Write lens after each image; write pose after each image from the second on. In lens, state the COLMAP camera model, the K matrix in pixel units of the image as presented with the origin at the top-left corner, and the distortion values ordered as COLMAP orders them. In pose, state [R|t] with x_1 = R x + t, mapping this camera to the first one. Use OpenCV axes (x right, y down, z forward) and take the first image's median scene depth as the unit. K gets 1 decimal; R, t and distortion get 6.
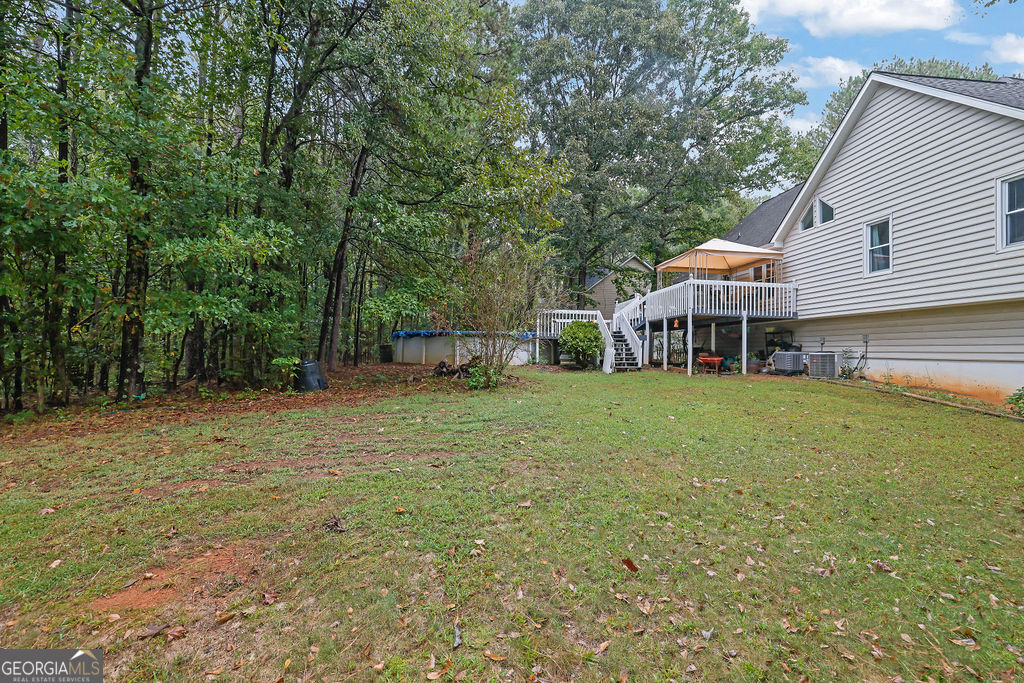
lens RADIAL K [[437.8, 0, 512.0], [0, 437.8, 341.5], [0, 0, 1]] dist [-0.045387, 0.014404]
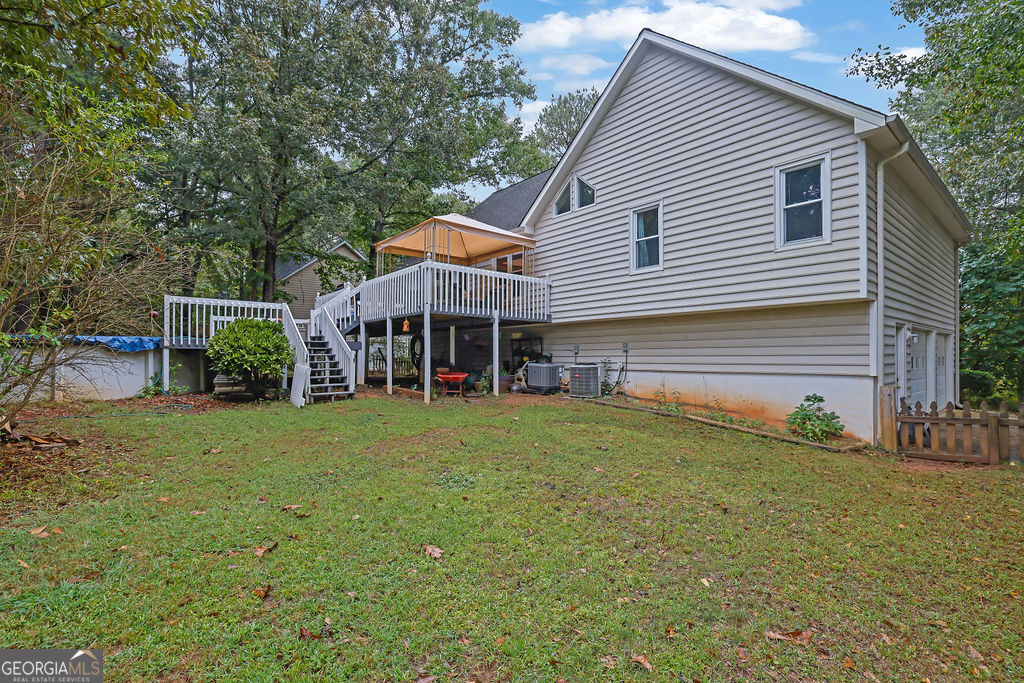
lens RADIAL K [[477.8, 0, 530.7], [0, 477.8, 344.3], [0, 0, 1]] dist [-0.050892, 0.000093]
pose [[0.797811, -0.003043, 0.602900, 0.081788], [0.005503, 0.999982, -0.002234, -0.009272], [-0.602883, 0.005100, 0.797814, 0.281581]]
